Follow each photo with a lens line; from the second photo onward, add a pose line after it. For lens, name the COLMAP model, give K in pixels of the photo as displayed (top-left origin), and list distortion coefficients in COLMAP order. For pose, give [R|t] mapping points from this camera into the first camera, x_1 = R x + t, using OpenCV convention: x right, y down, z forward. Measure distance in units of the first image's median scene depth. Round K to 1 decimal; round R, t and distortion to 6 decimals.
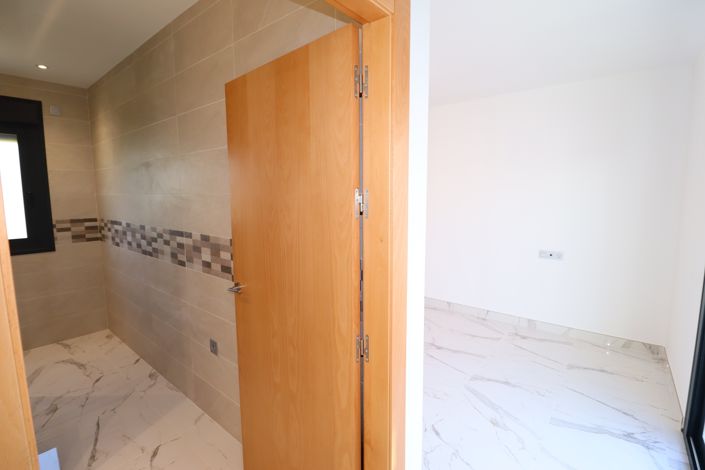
lens RADIAL K [[326.7, 0, 351.3], [0, 326.7, 232.5], [0, 0, 1]] dist [-0.001718, -0.007680]
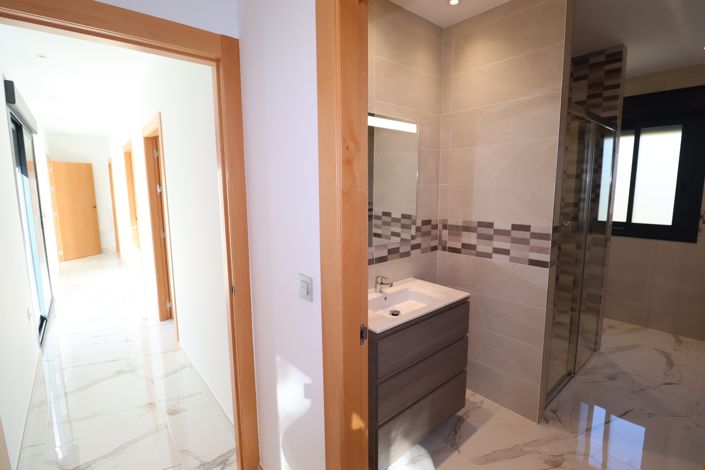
lens RADIAL K [[326.7, 0, 351.7], [0, 326.7, 230.7], [0, 0, 1]] dist [-0.001718, -0.007680]
pose [[-0.185263, 0.141123, -0.972503, 0.201269], [-0.103237, 0.981363, 0.162076, -0.029223], [0.977251, 0.130424, -0.167241, 0.183615]]
